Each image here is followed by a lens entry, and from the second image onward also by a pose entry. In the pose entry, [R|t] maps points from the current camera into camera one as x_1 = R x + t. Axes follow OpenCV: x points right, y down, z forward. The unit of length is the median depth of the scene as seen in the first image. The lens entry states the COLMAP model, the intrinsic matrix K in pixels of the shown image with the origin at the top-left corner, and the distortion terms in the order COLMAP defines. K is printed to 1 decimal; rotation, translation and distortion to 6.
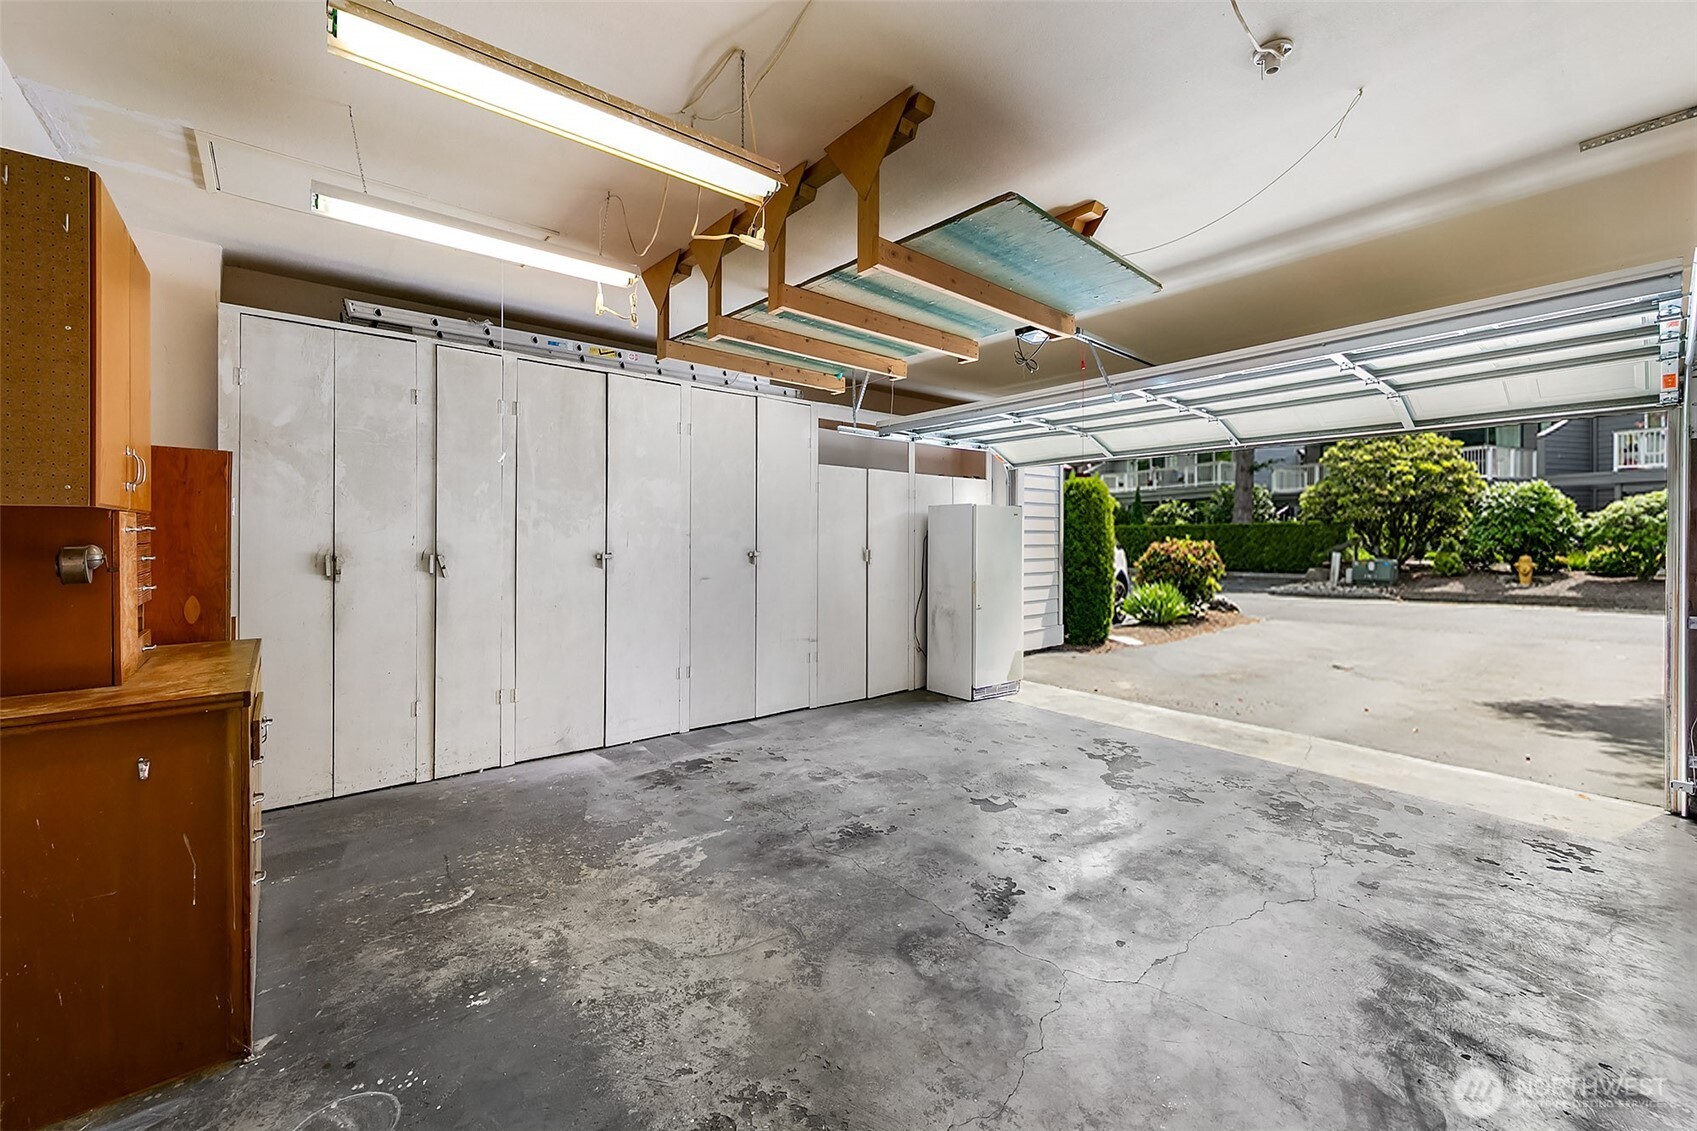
lens RADIAL K [[700.6, 0, 849.3], [0, 700.6, 535.2], [0, 0, 1]] dist [0.068491, 0.000015]
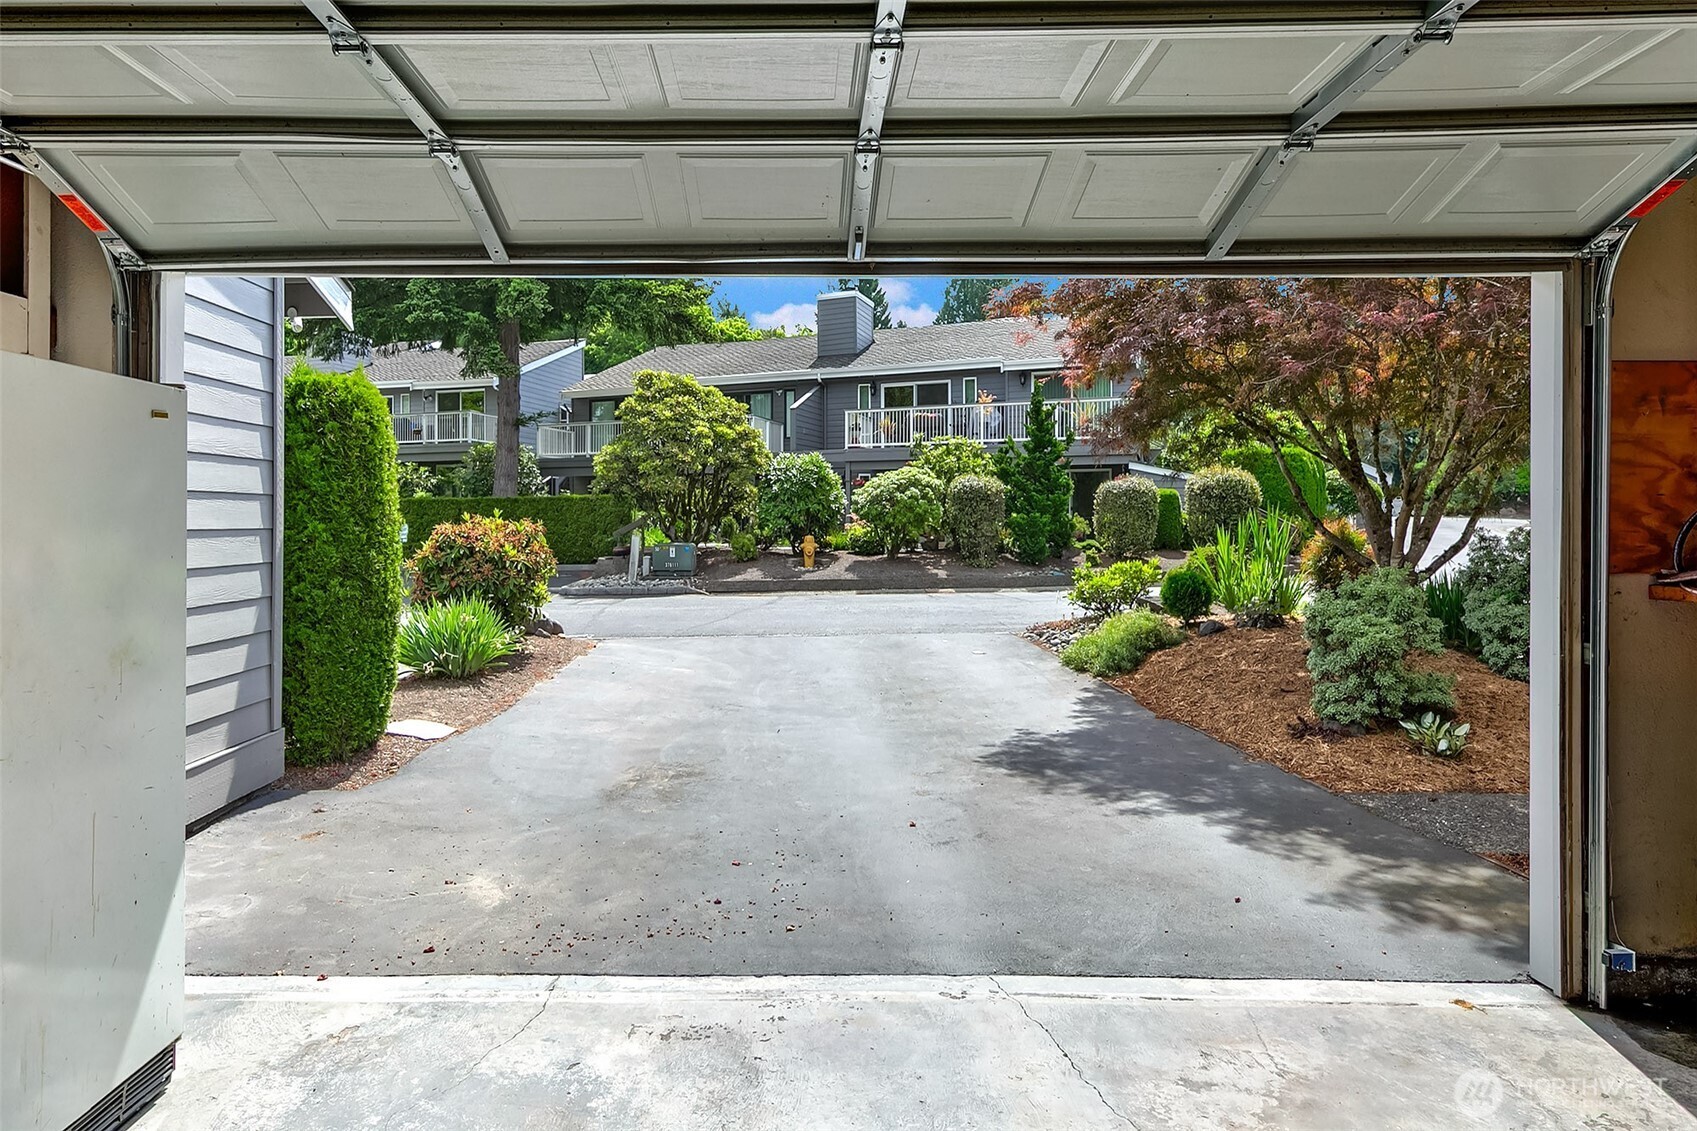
lens RADIAL K [[951.2, 0, 845.8], [0, 951.2, 517.4], [0, 0, 1]] dist [-0.003779, -0.000997]
pose [[0.635644, -0.001492, 0.771981, 0.051082], [-0.000298, 0.999998, 0.002178, 0.003364], [-0.771982, -0.001615, 0.635642, 0.233719]]
